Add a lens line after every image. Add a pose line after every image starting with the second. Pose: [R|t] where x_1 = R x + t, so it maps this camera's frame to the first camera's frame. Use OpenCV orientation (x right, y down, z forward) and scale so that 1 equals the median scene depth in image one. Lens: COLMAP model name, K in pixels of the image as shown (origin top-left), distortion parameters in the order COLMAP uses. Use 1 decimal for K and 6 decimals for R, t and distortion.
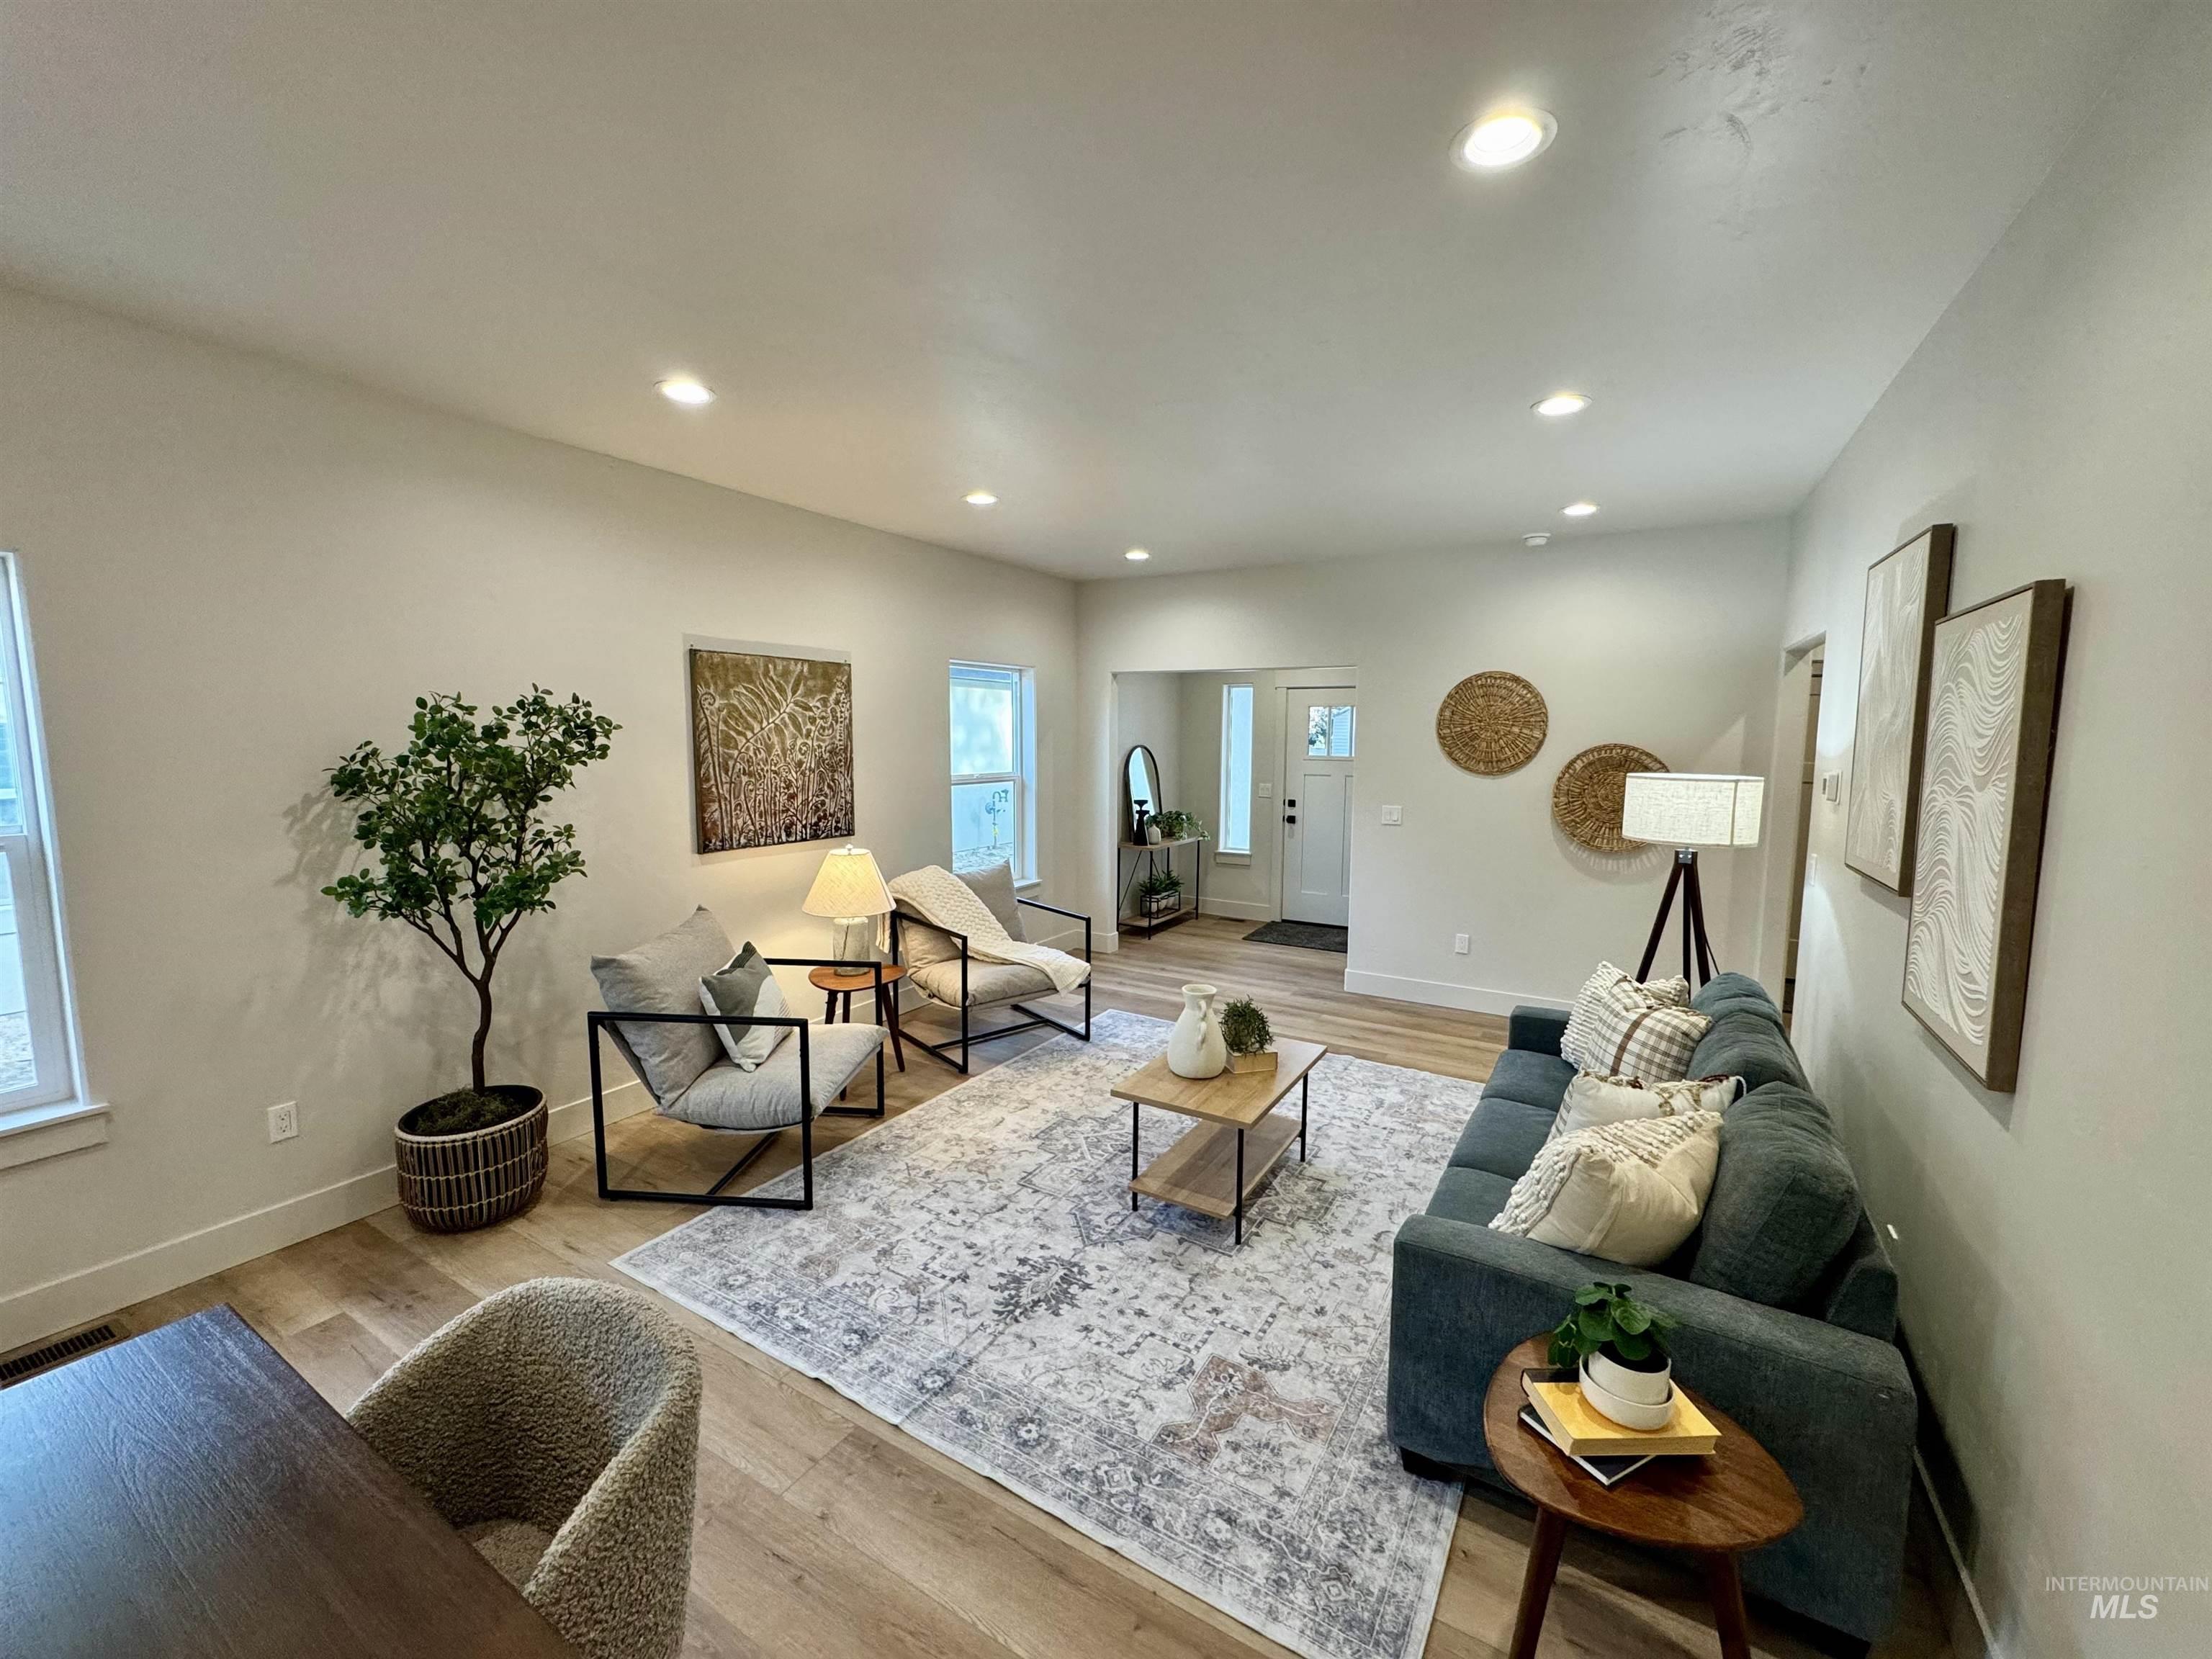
lens RADIAL K [[892.6, 0, 1102.6], [0, 892.6, 823.7], [0, 0, 1]] dist [0.003677, 0.000615]
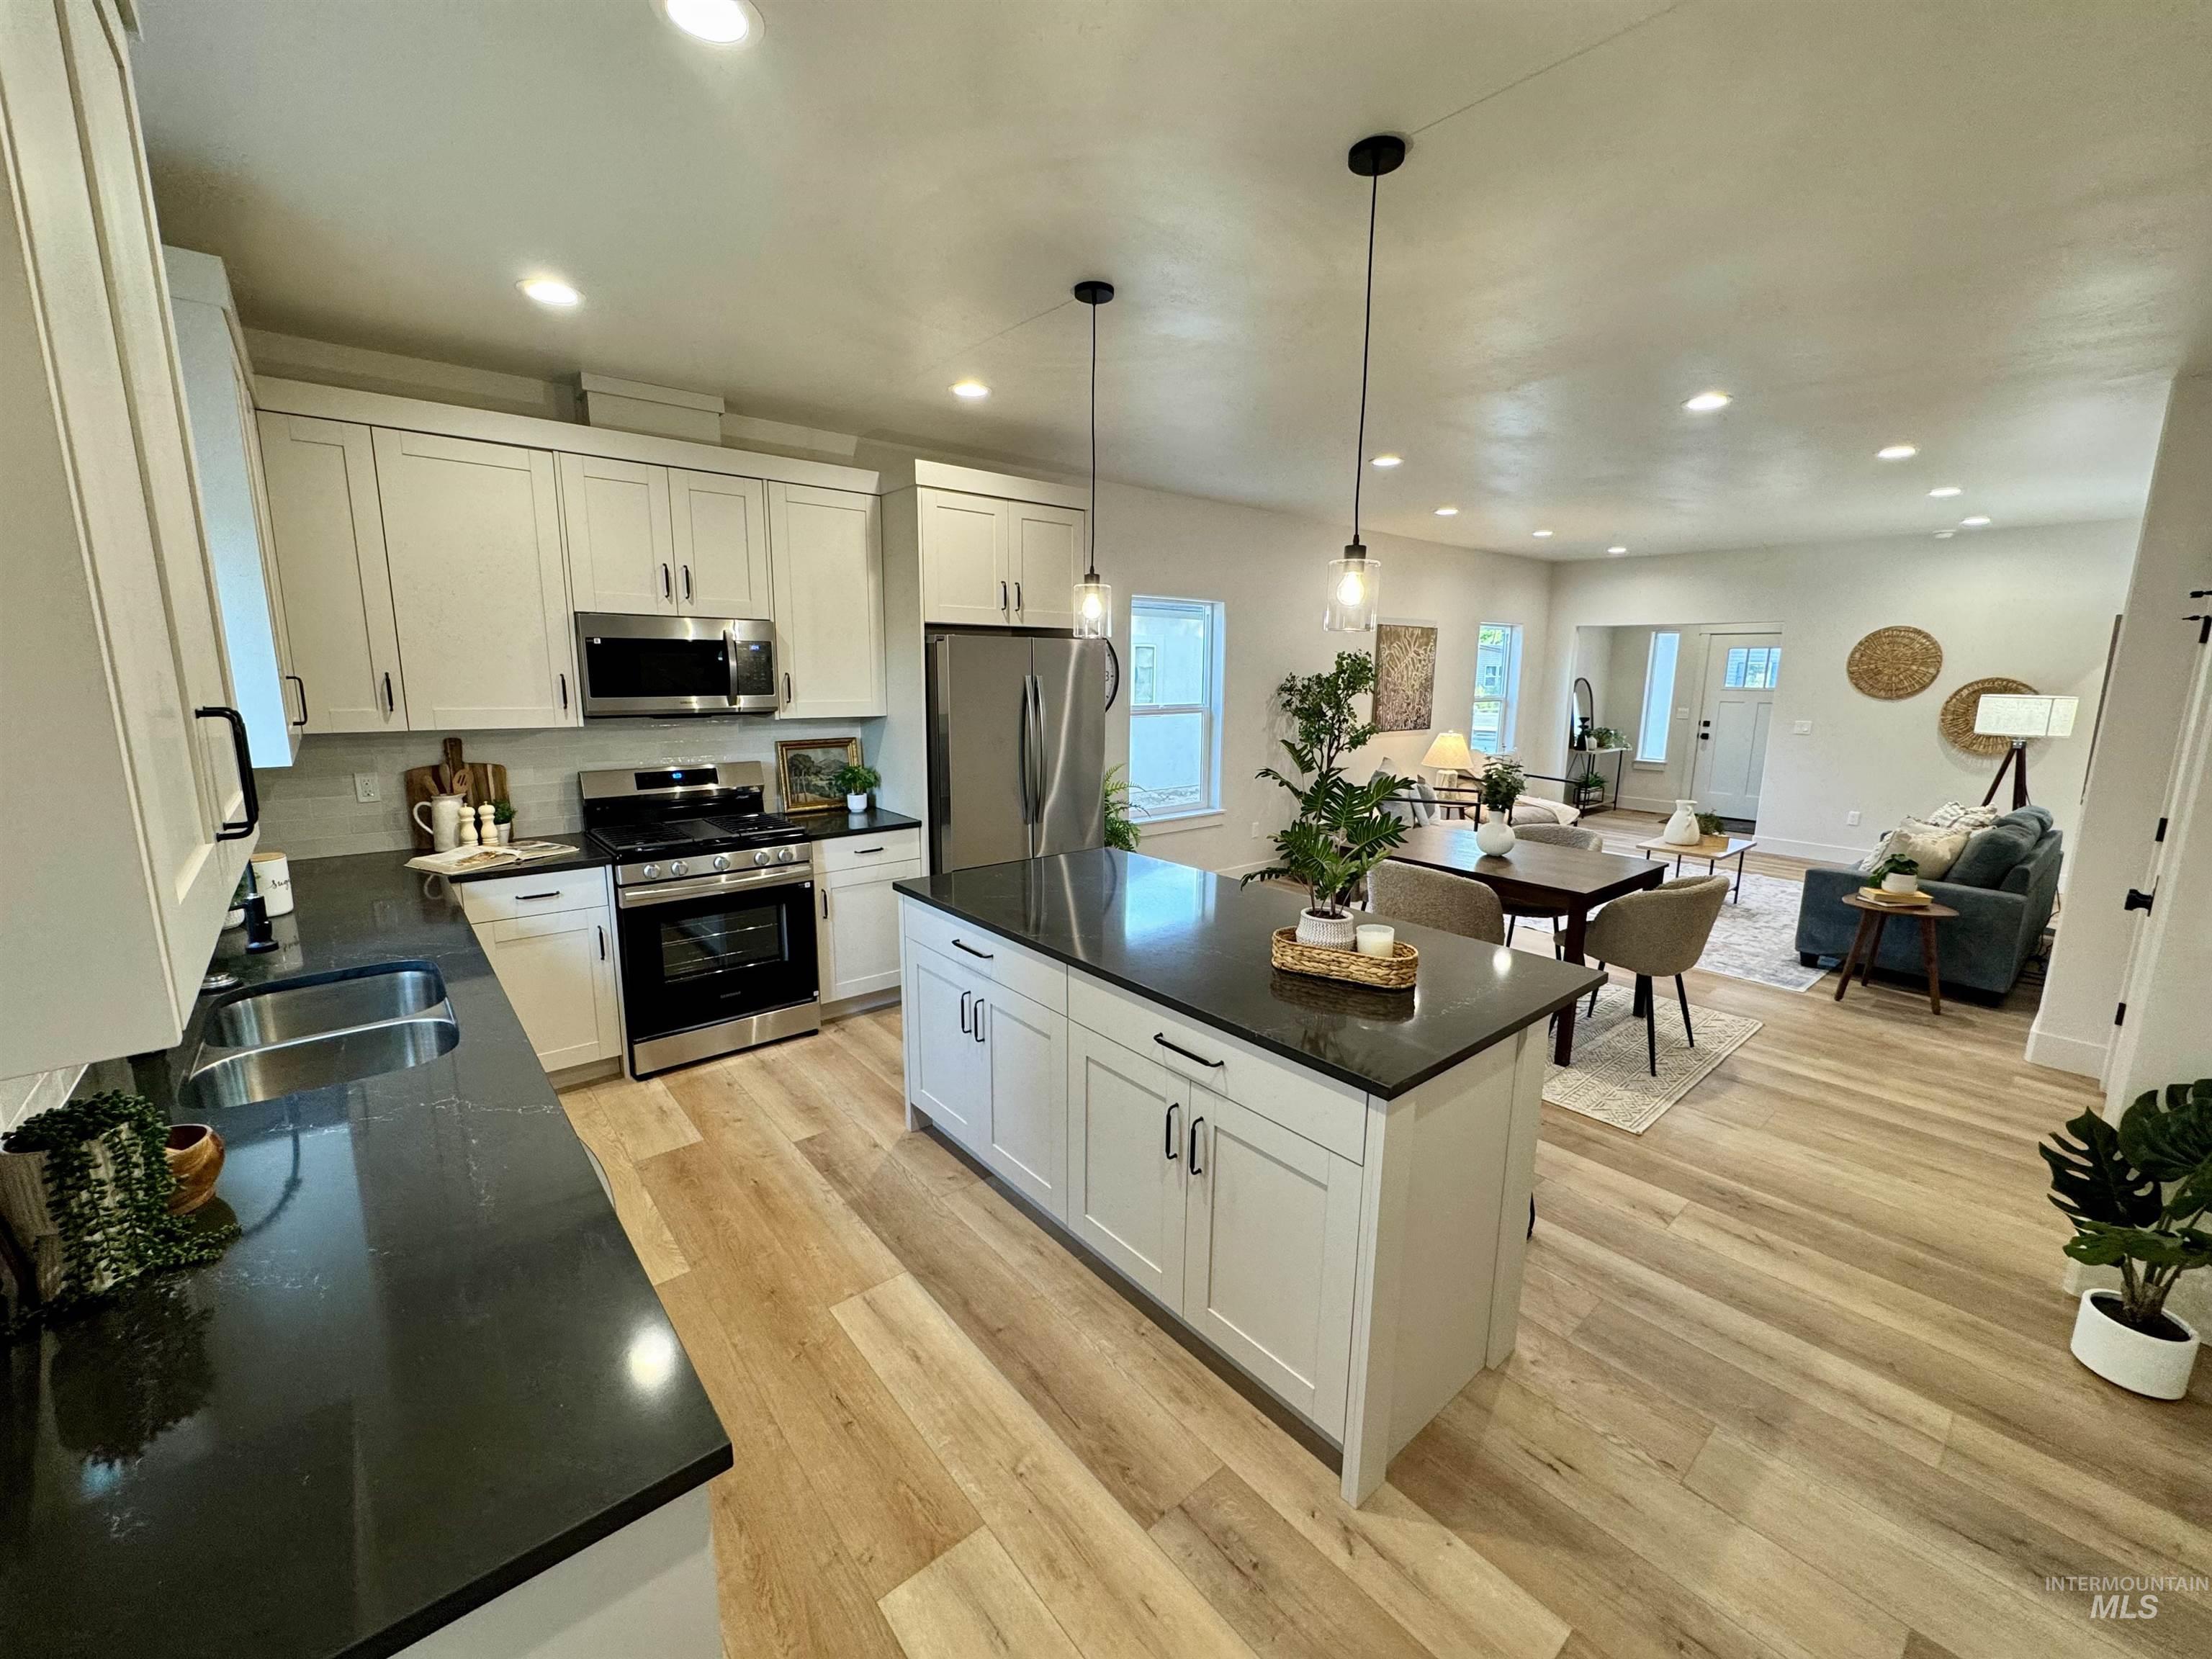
lens RADIAL K [[892.6, 0, 1102.7], [0, 892.6, 833.4], [0, 0, 1]] dist [0.003677, 0.000615]
pose [[0.947259, 0.060360, -0.314734, -0.292234], [-0.035659, 0.995856, 0.083665, 0.083133], [0.318479, -0.068029, 0.945486, -0.765840]]
